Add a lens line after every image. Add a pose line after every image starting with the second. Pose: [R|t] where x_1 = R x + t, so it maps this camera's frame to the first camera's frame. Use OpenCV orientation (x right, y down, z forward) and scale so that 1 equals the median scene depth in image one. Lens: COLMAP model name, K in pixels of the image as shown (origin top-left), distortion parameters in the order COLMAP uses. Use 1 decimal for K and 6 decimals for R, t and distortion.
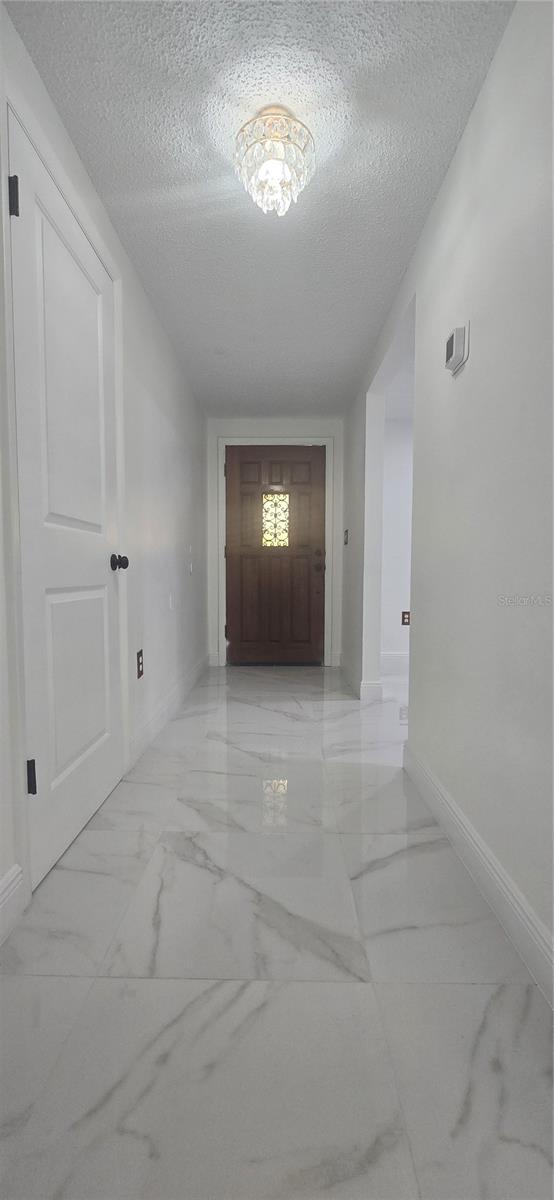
lens RADIAL K [[491.1, 0, 274.1], [0, 491.1, 600.1], [0, 0, 1]] dist [-0.001992, -0.000650]
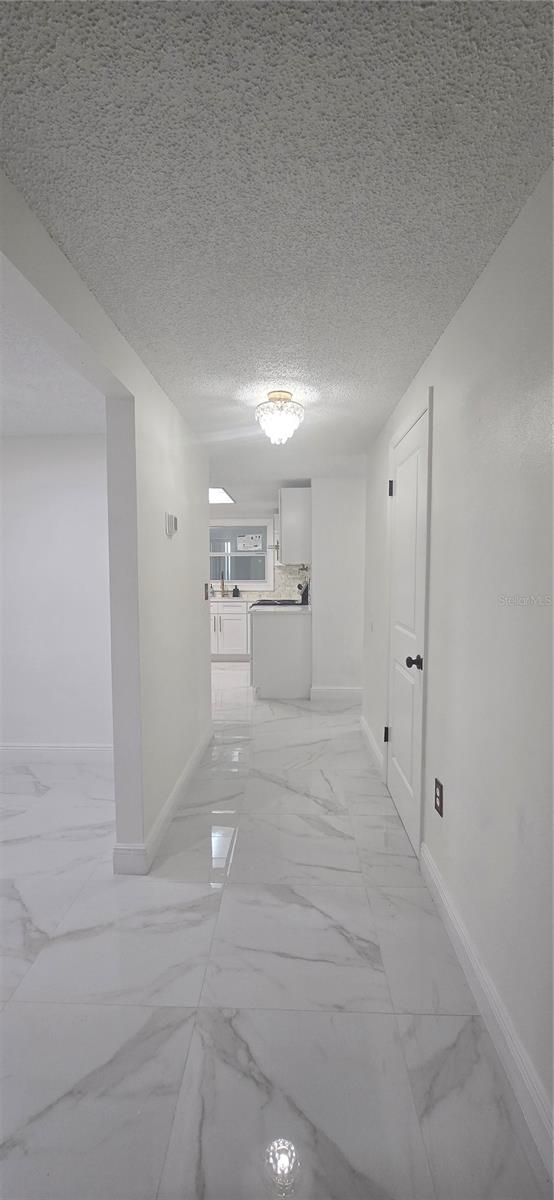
lens RADIAL K [[491.1, 0, 274.1], [0, 491.1, 600.1], [0, 0, 1]] dist [-0.001992, -0.000650]
pose [[-0.999704, -0.002027, 0.024240, -0.020070], [0.000737, 0.993542, 0.113467, -0.423459], [-0.024313, 0.113451, -0.993246, 2.609442]]
